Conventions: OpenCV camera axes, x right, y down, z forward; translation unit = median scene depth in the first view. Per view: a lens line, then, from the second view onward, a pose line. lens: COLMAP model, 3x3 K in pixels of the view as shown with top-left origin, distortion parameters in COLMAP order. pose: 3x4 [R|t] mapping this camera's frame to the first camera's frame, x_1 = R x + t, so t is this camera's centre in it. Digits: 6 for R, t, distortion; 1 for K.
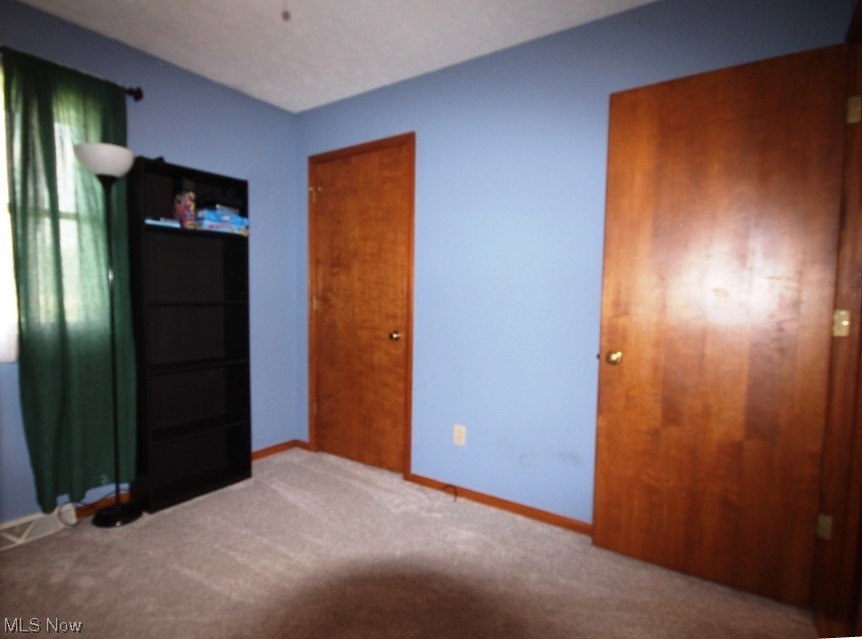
lens RADIAL K [[469.4, 0, 431.4], [0, 469.4, 323.1], [0, 0, 1]] dist [-0.003464, -0.000895]
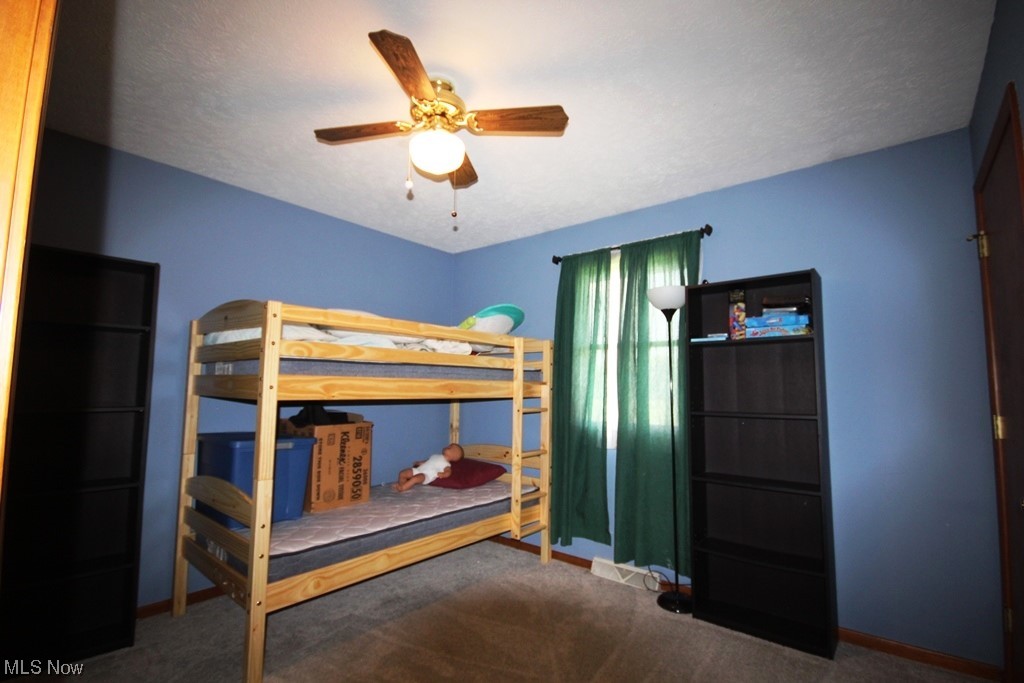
lens RADIAL K [[477.6, 0, 512.9], [0, 477.6, 342.5], [0, 0, 1]] dist [0.003202, 0.000441]
pose [[-0.078893, -0.109424, -0.990859, 0.523773], [-0.078385, 0.991561, -0.103261, -0.053436], [0.993797, 0.069522, -0.086805, 0.620138]]
